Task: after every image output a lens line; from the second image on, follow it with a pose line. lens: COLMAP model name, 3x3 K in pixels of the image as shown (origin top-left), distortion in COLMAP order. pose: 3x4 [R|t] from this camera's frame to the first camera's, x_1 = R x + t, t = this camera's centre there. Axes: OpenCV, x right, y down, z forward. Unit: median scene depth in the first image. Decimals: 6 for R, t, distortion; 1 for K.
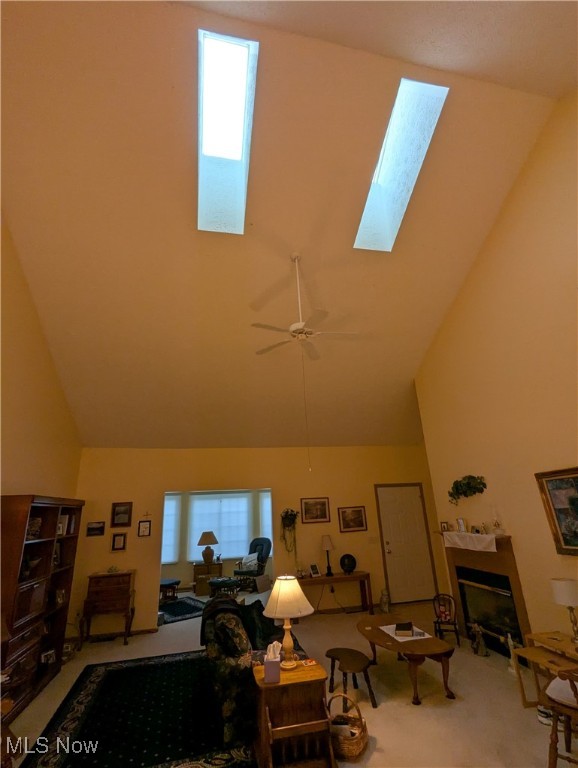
lens RADIAL K [[362.8, 0, 290.6], [0, 362.8, 389.0], [0, 0, 1]] dist [-0.001776, 0.001016]
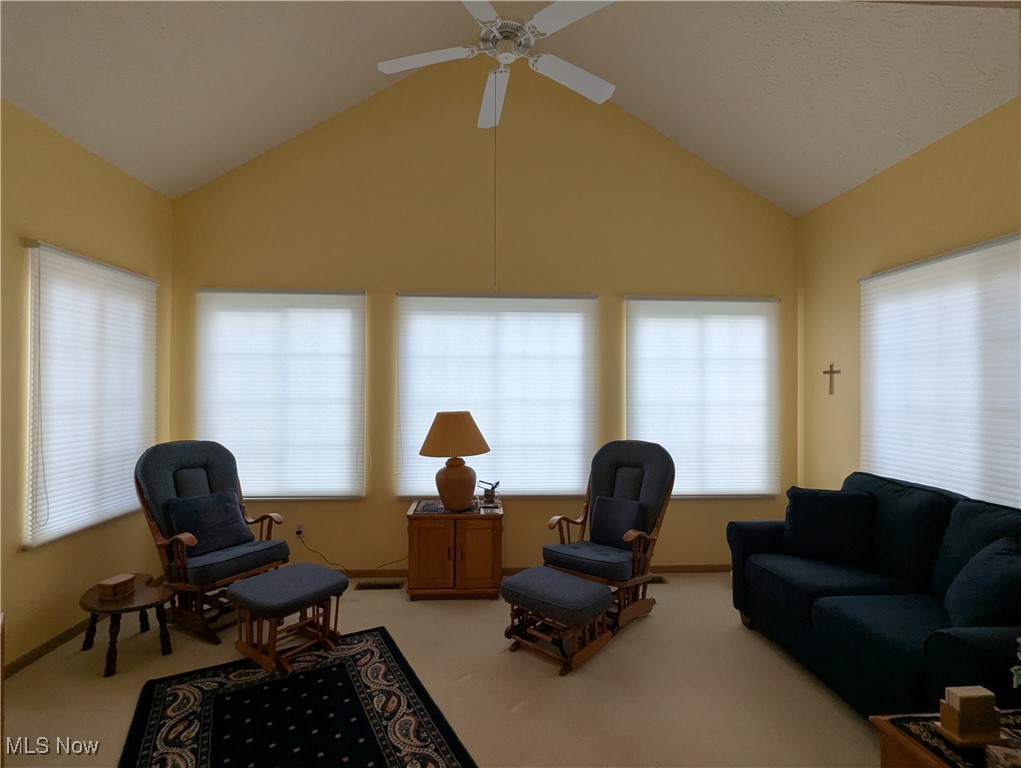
lens RADIAL K [[488.3, 0, 506.4], [0, 488.3, 385.1], [0, 0, 1]] dist [0.001538, 0.000671]
pose [[0.986769, 0.051258, -0.153816, -0.238574], [0.000107, 0.948503, 0.316768, 0.466453], [0.162132, -0.312594, 0.935948, 1.211290]]
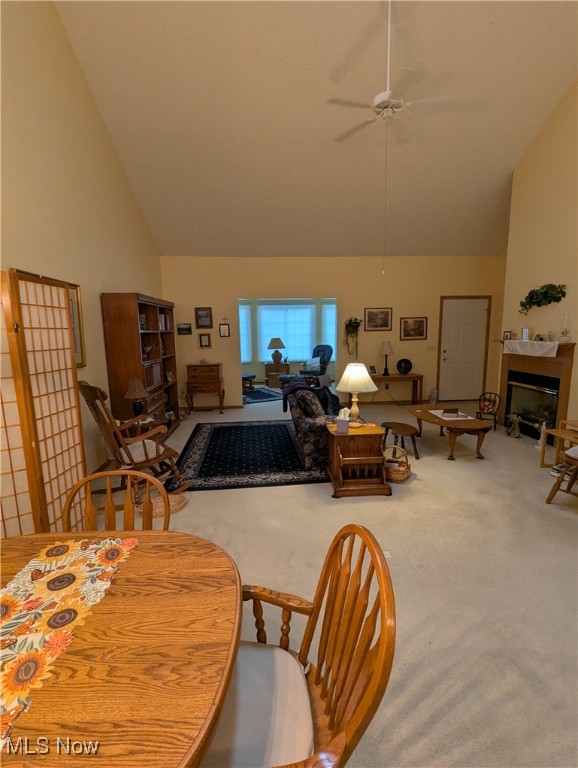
lens RADIAL K [[362.8, 0, 290.6], [0, 362.8, 389.0], [0, 0, 1]] dist [-0.001776, 0.001016]
pose [[0.988723, 0.052707, -0.140176, -0.035568], [0.019501, 0.882738, 0.469461, 0.020645], [0.148483, -0.466901, 0.871755, -0.067459]]
